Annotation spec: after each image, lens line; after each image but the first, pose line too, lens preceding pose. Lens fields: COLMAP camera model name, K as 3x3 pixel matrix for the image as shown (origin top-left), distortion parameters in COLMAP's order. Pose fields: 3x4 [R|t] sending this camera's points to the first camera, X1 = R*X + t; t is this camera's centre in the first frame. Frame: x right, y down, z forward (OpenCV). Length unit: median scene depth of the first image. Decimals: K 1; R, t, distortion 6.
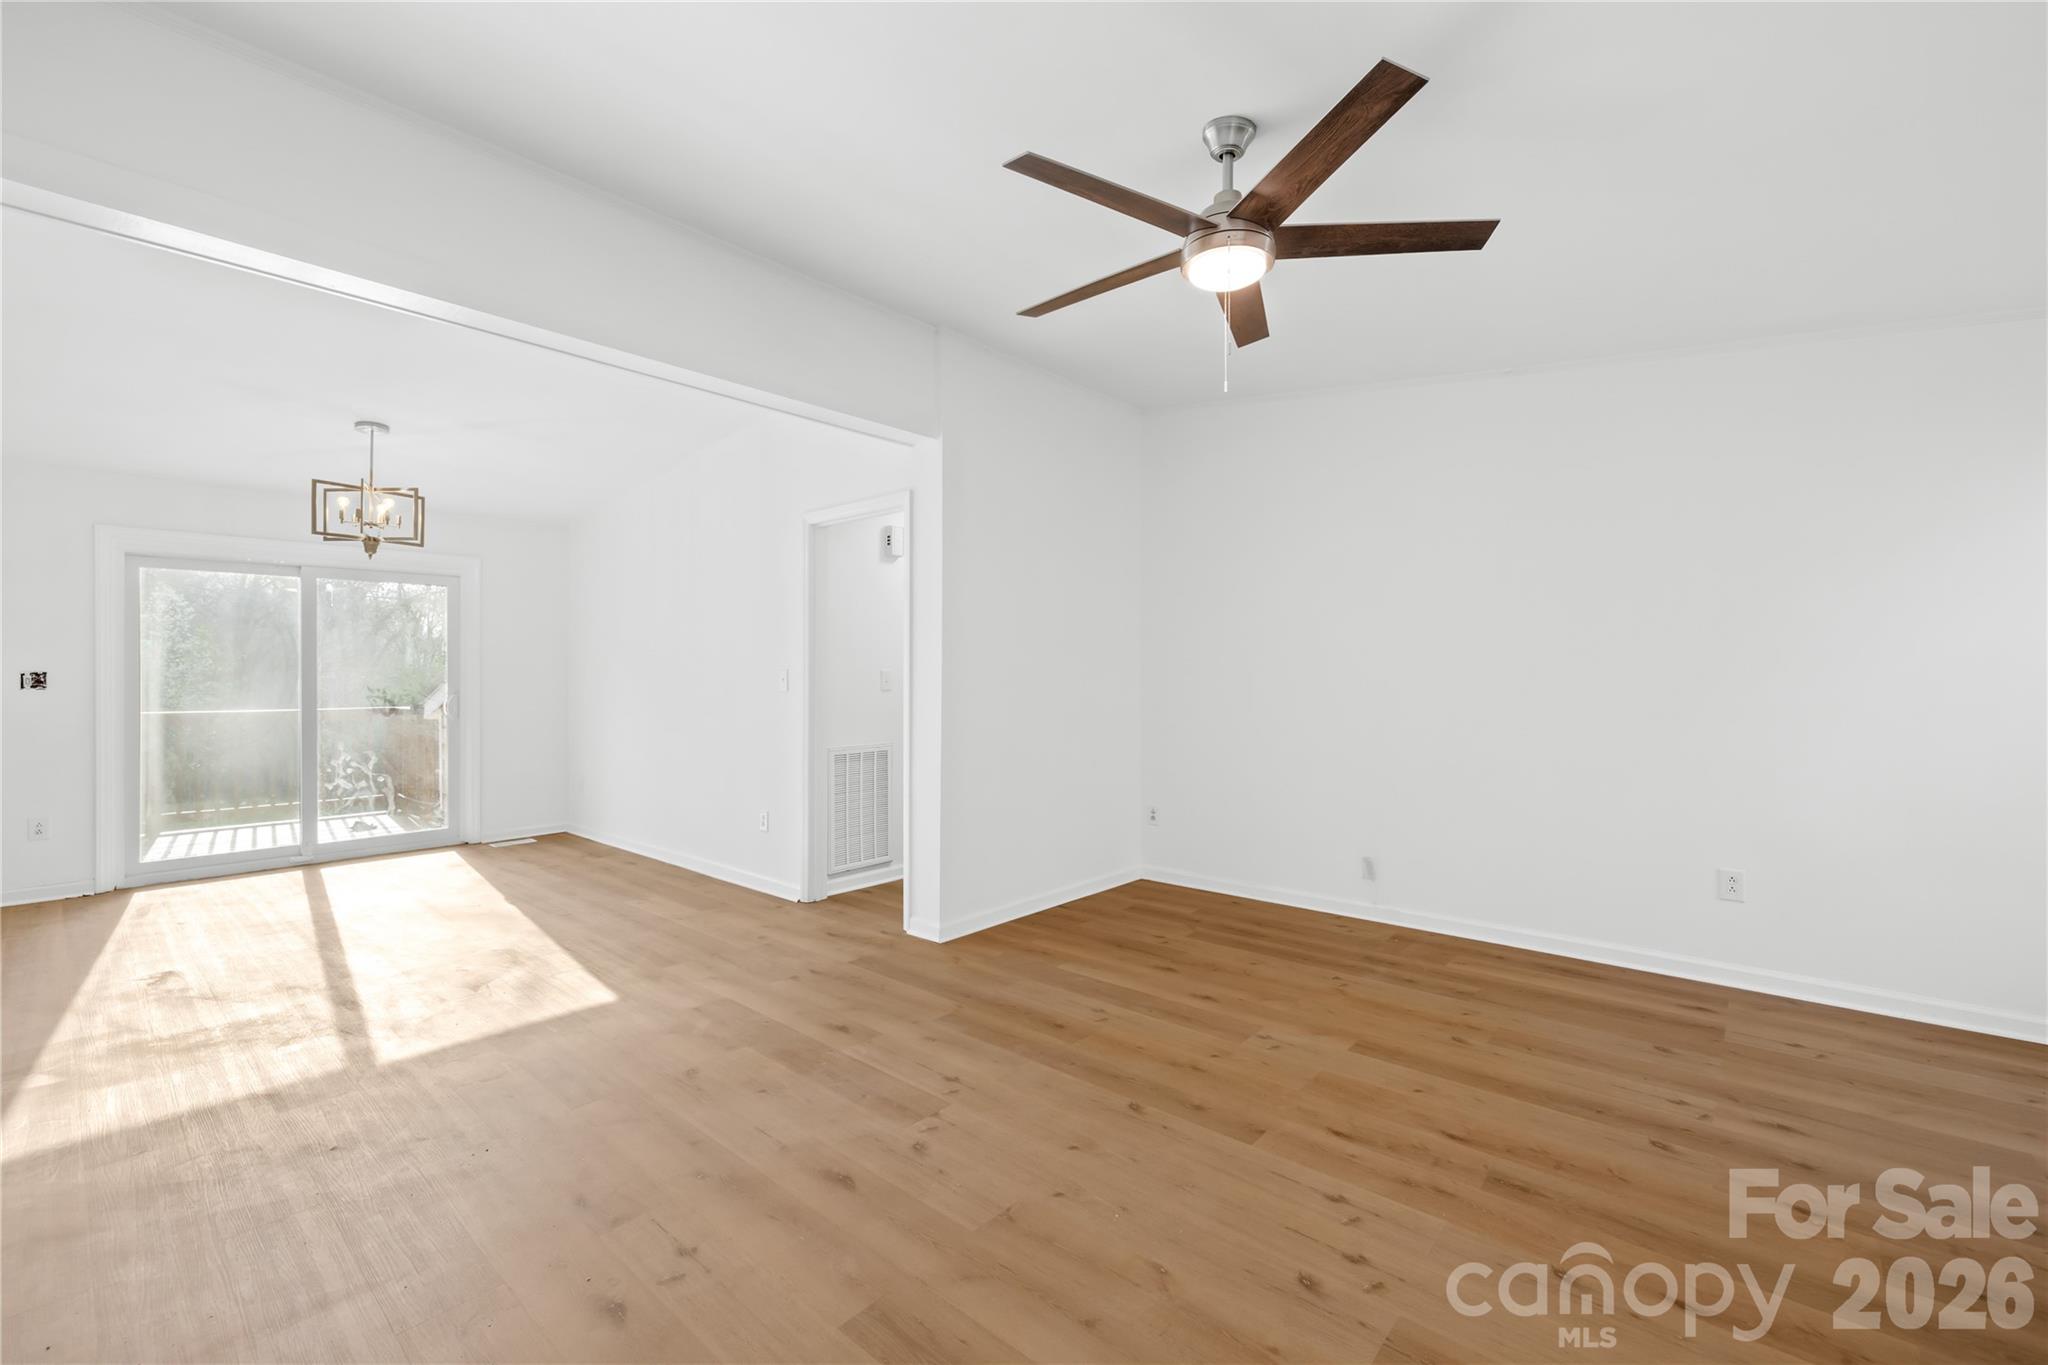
lens RADIAL K [[862.1, 0, 1019.8], [0, 862.1, 671.9], [0, 0, 1]] dist [0.001185, 0.000644]
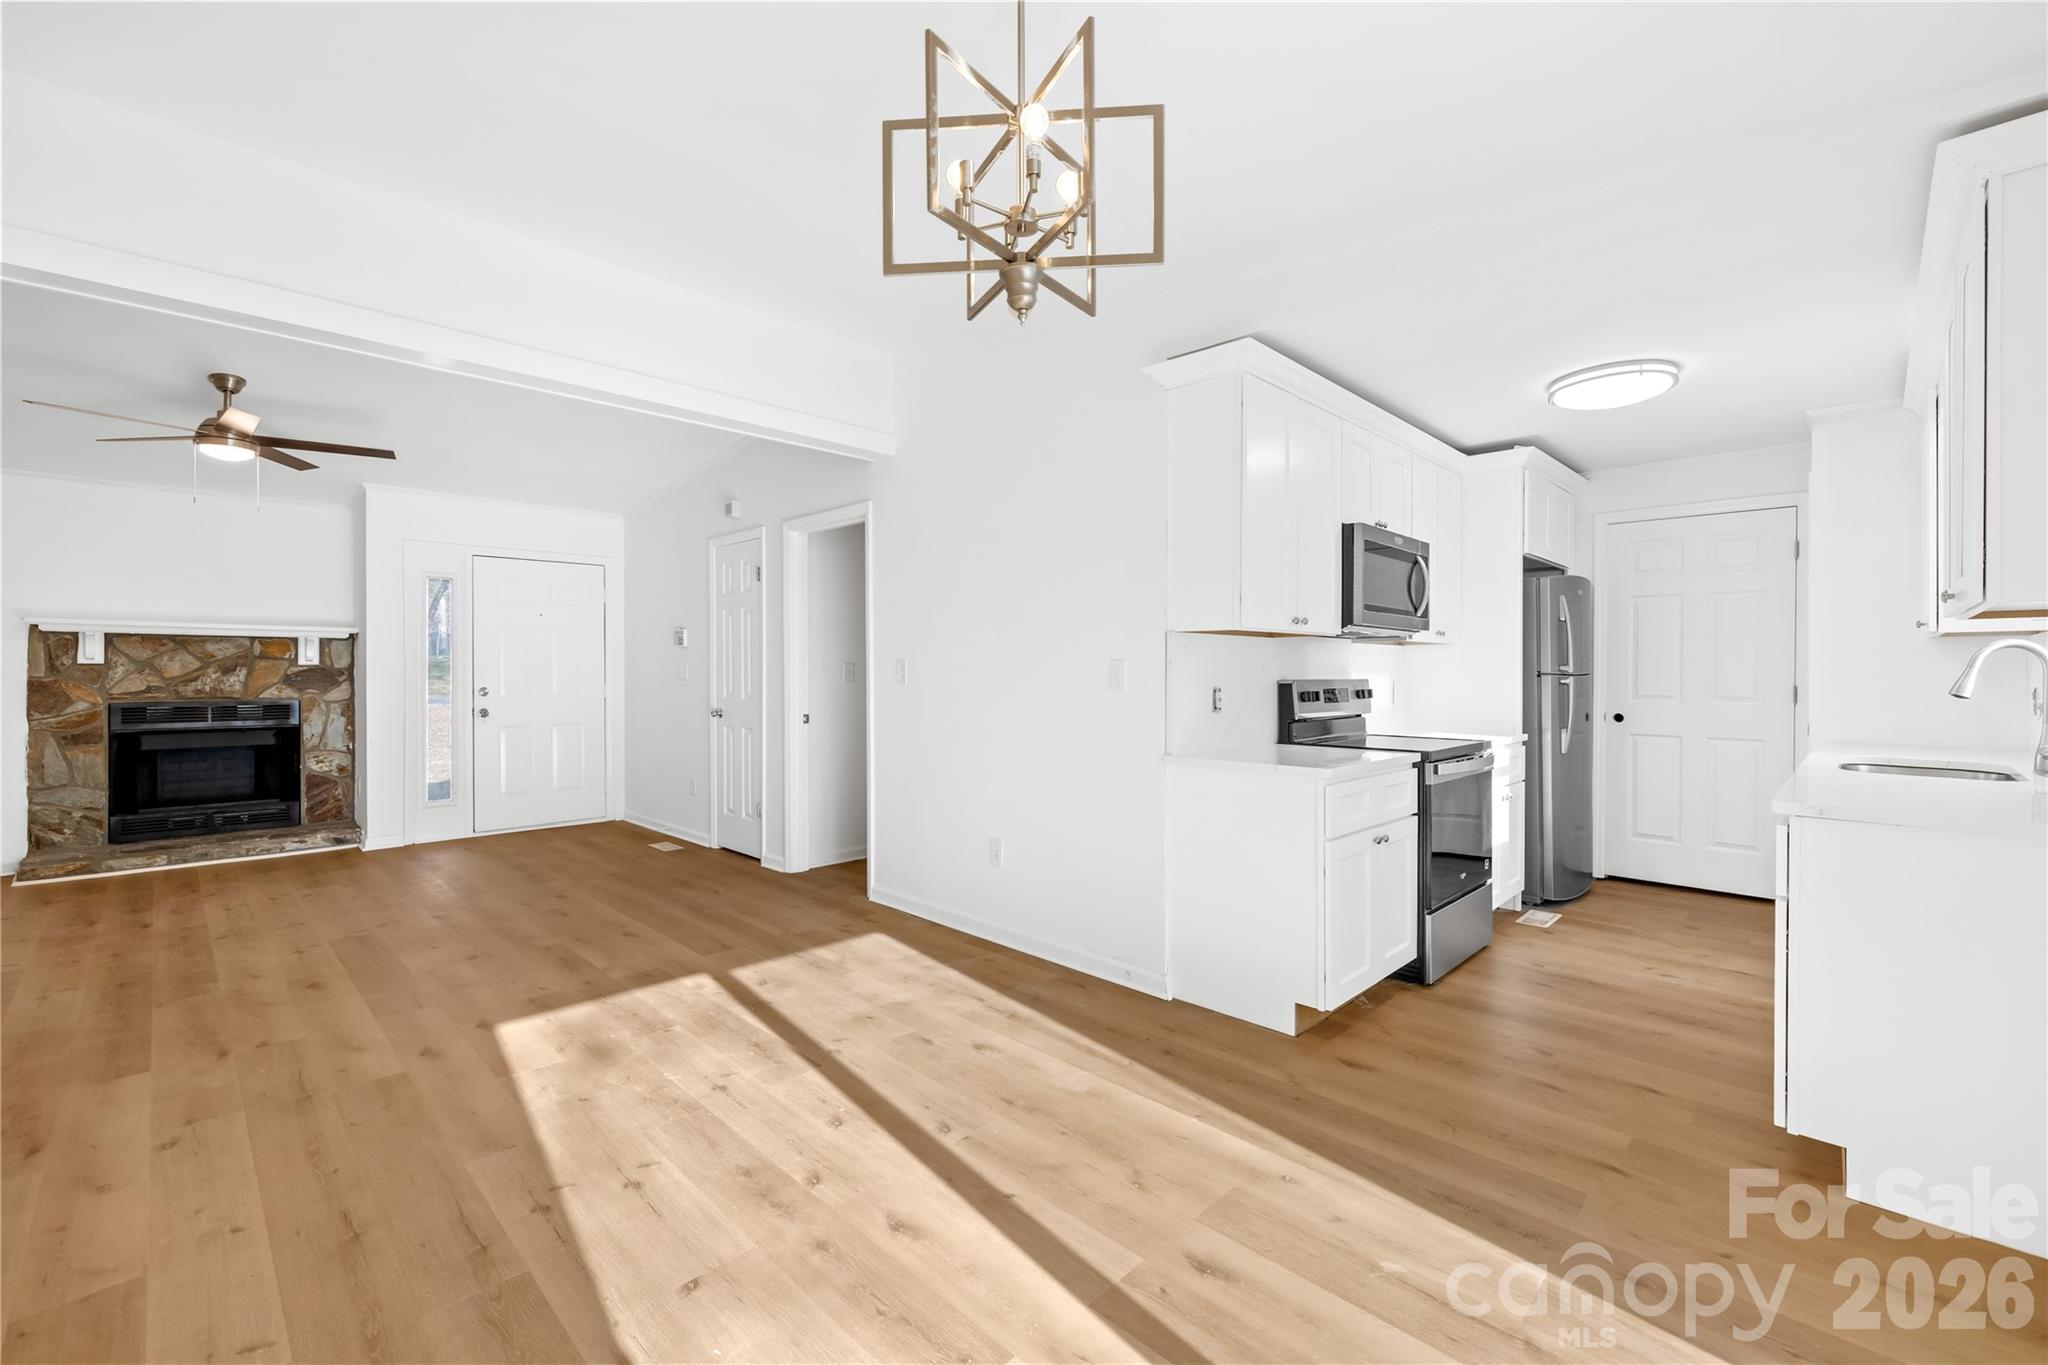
lens RADIAL K [[862.1, 0, 1019.8], [0, 862.1, 671.9], [0, 0, 1]] dist [0.001185, 0.000644]
pose [[-0.998096, -0.001750, 0.061656, -0.710810], [-0.001726, 0.999998, 0.000445, 0.006237], [-0.061657, 0.000338, -0.998097, 1.237695]]
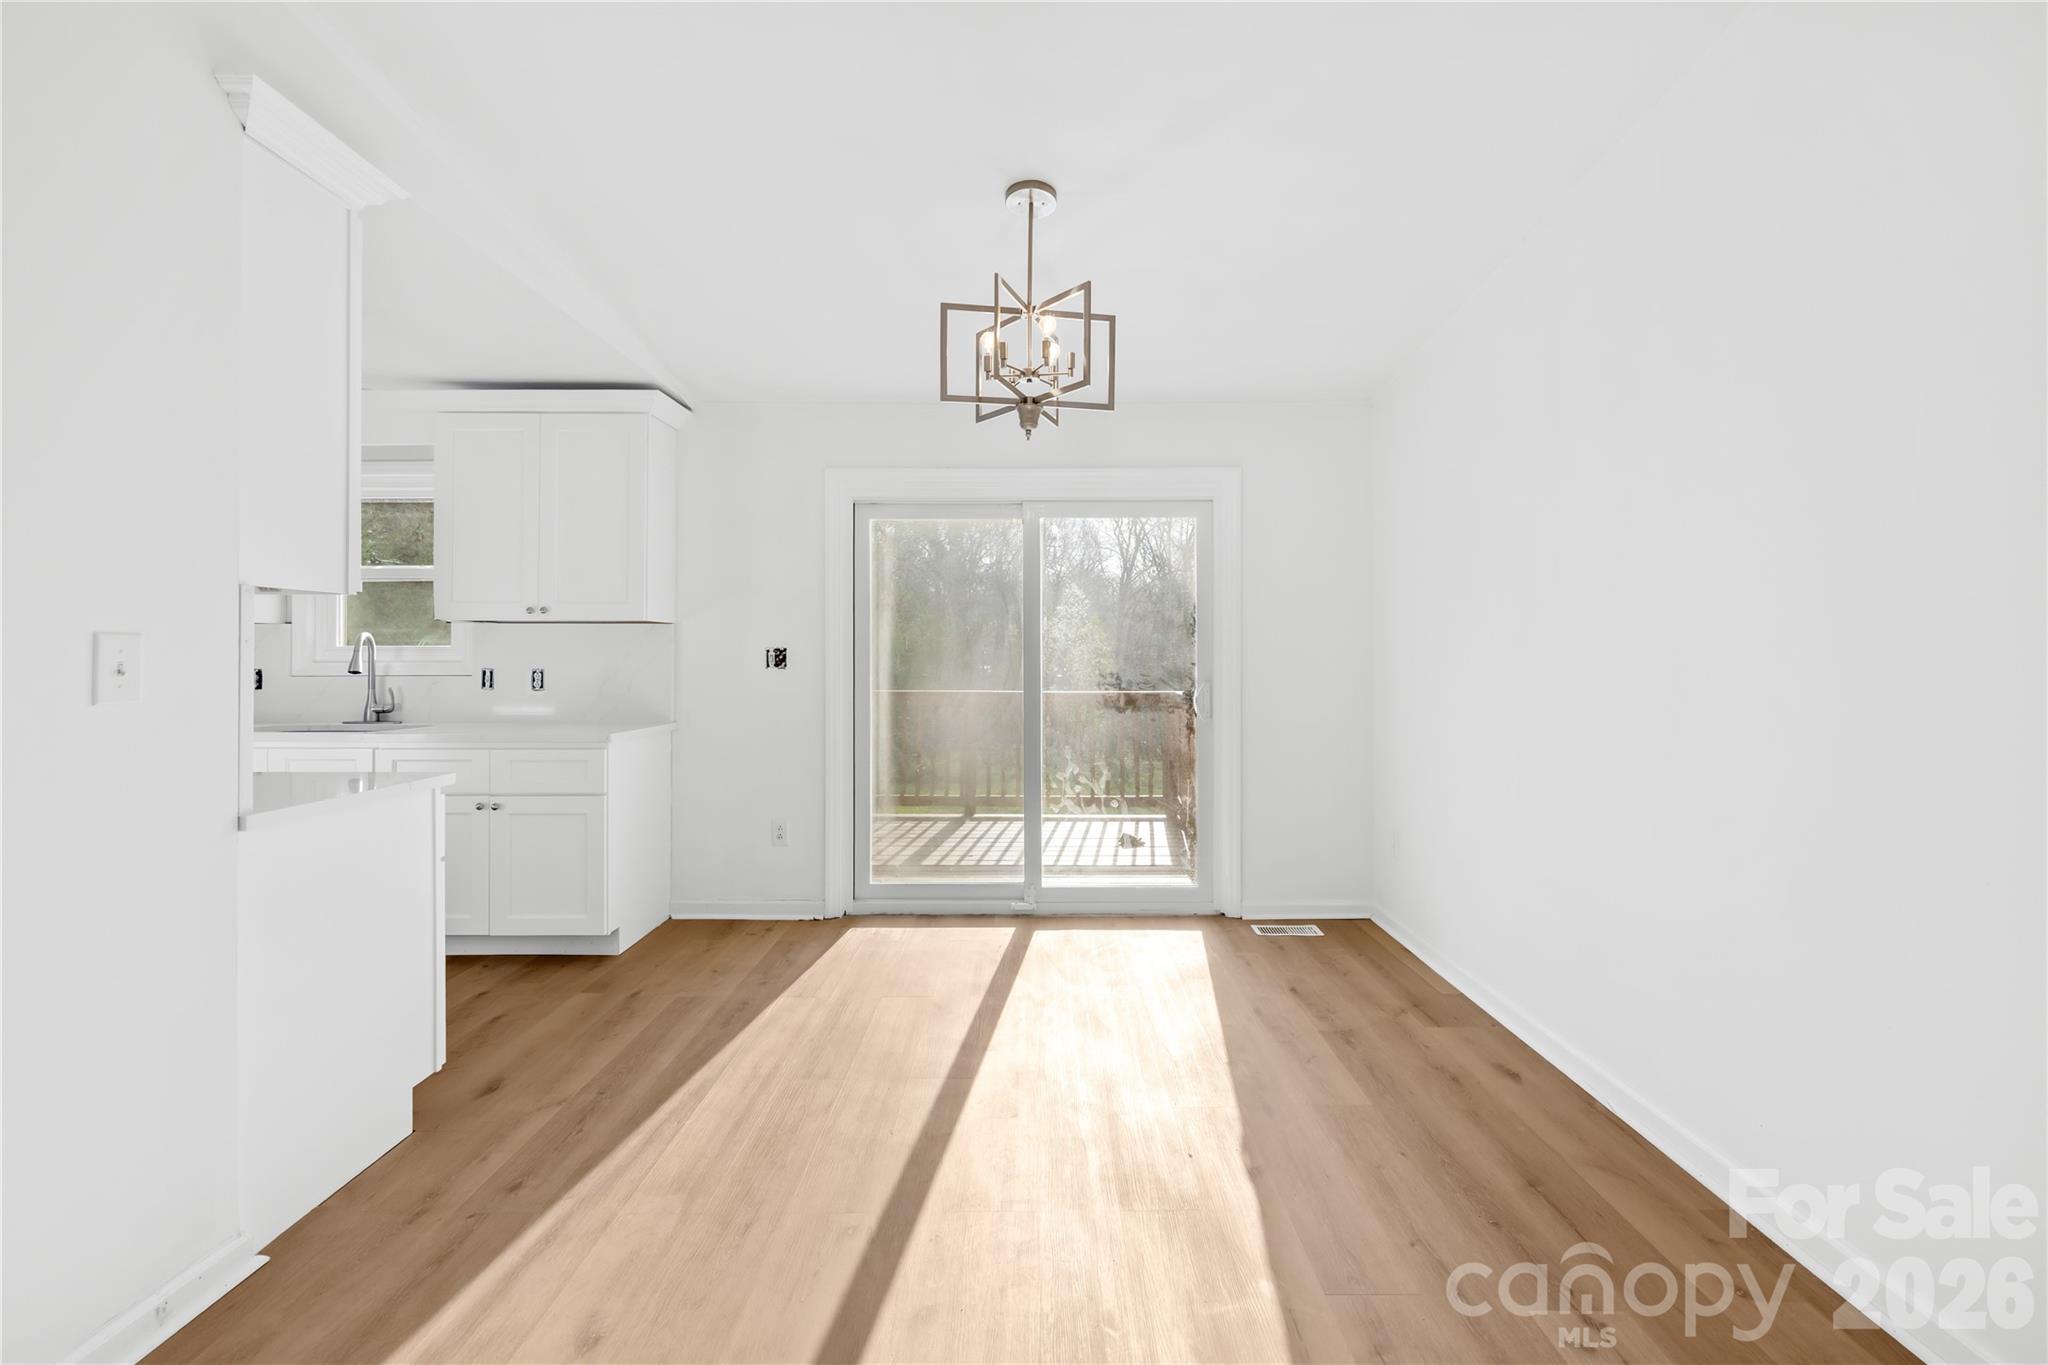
lens RADIAL K [[876.0, 0, 1026.6], [0, 876.0, 649.7], [0, 0, 1]] dist [0.002014, 0.000281]
pose [[0.653718, -0.002699, -0.756734, -0.310691], [0.000464, 0.999995, -0.003166, 0.004290], [0.756738, 0.001719, 0.653716, 0.592128]]
